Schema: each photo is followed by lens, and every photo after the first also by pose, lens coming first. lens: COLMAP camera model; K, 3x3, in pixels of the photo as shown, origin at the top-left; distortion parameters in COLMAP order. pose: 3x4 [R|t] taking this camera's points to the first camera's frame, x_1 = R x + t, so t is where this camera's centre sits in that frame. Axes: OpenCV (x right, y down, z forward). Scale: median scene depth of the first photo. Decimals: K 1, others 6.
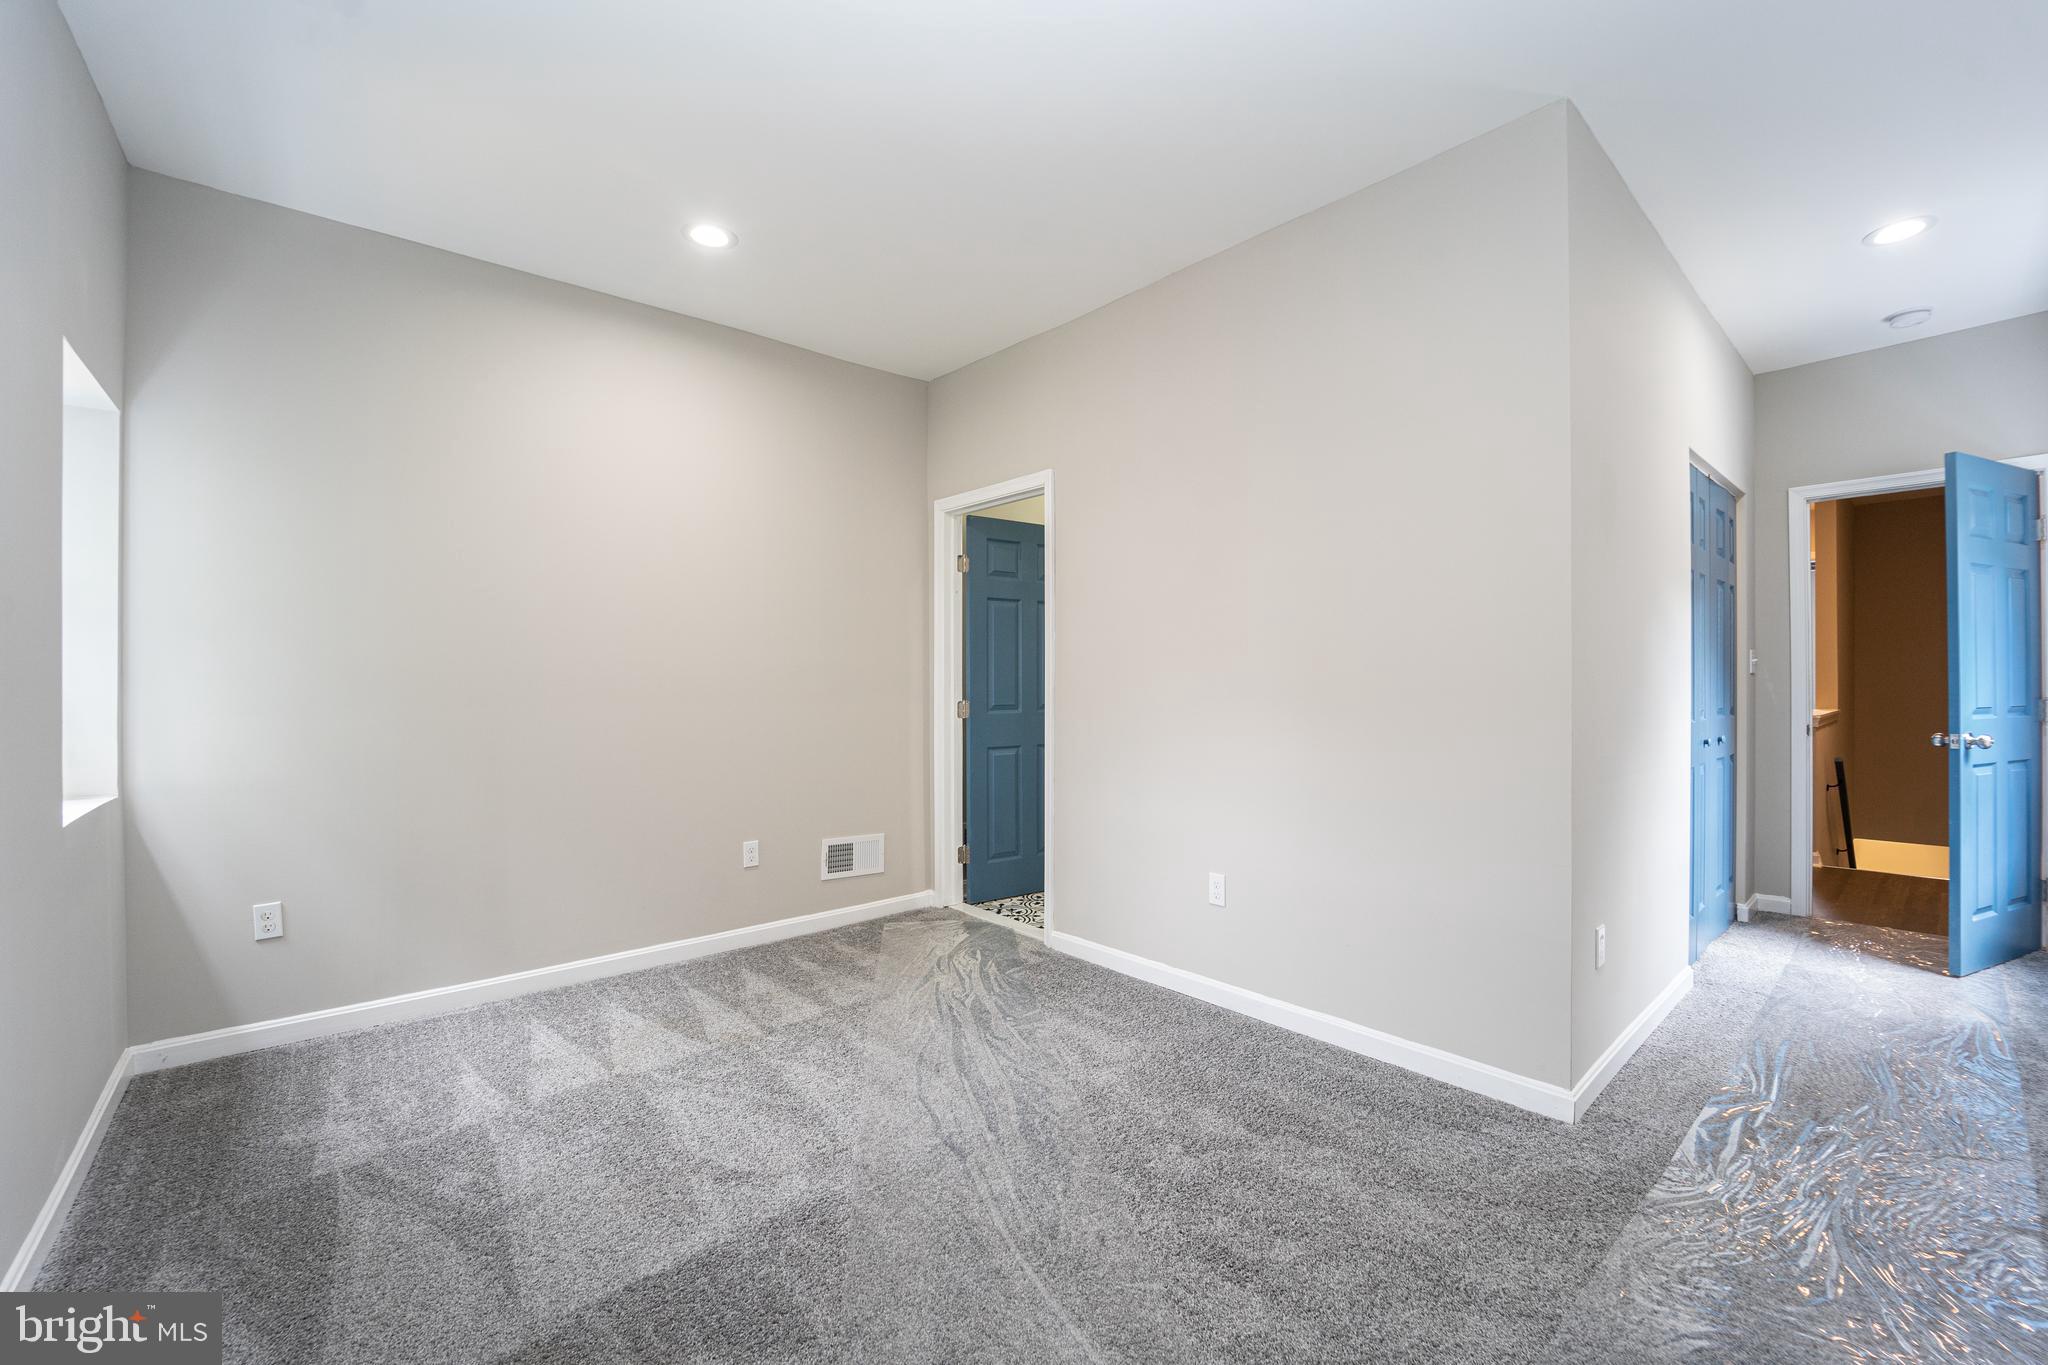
lens RADIAL K [[820.1, 0, 1029.2], [0, 820.1, 685.7], [0, 0, 1]] dist [0.003333, -0.002886]
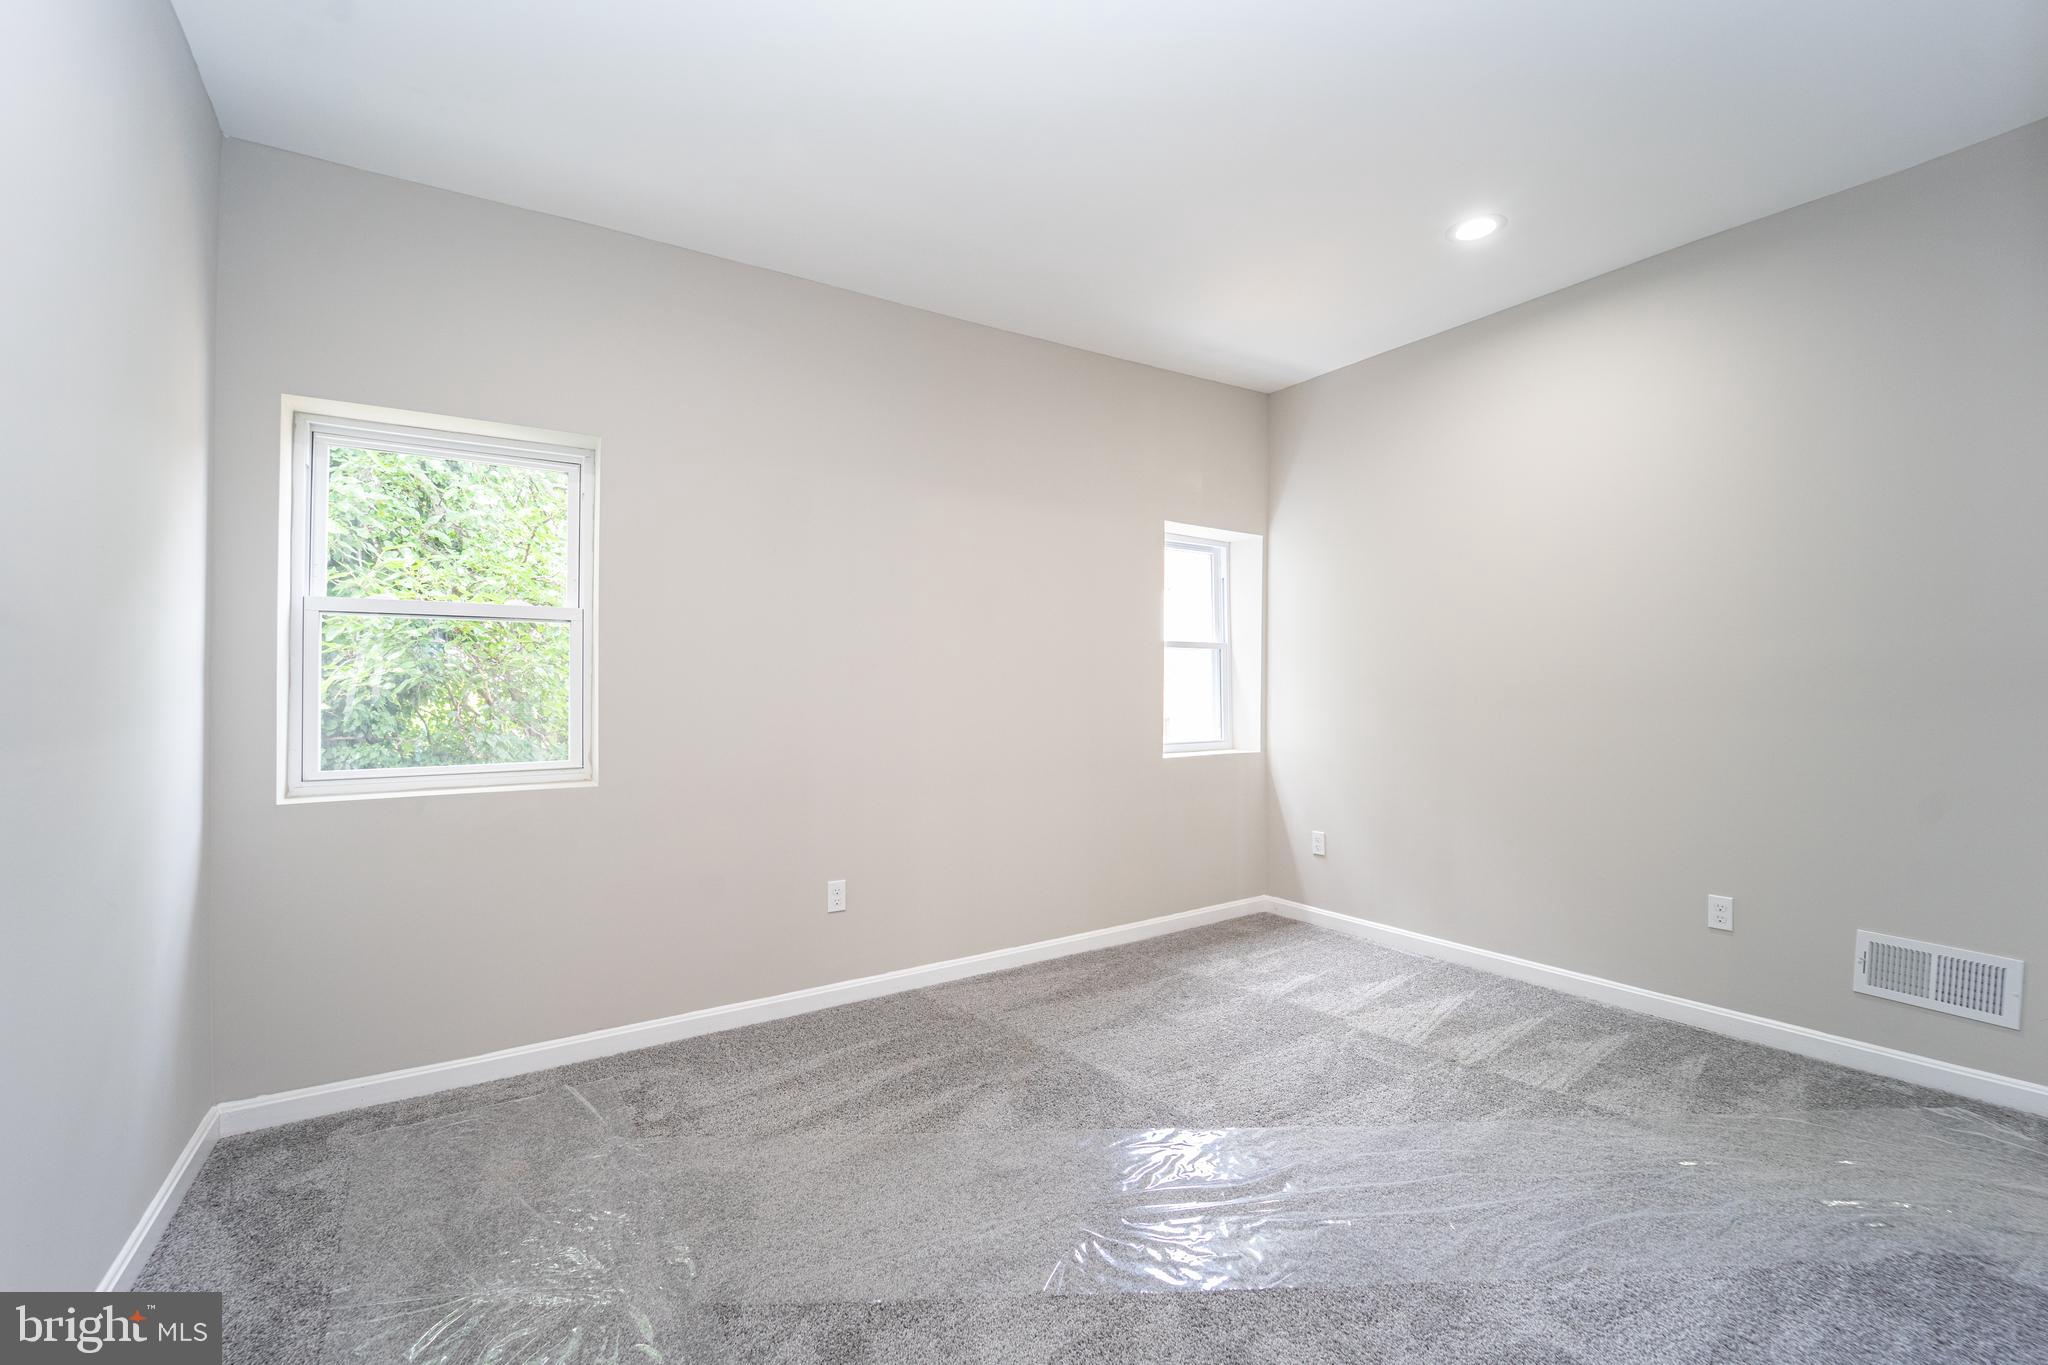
lens RADIAL K [[820.1, 0, 1029.2], [0, 820.1, 685.7], [0, 0, 1]] dist [0.003333, -0.002886]
pose [[-0.071582, 0.000148, -0.997435, 0.618887], [-0.000551, 1.000000, 0.000188, -0.007989], [0.997435, 0.000563, -0.071582, 0.543972]]
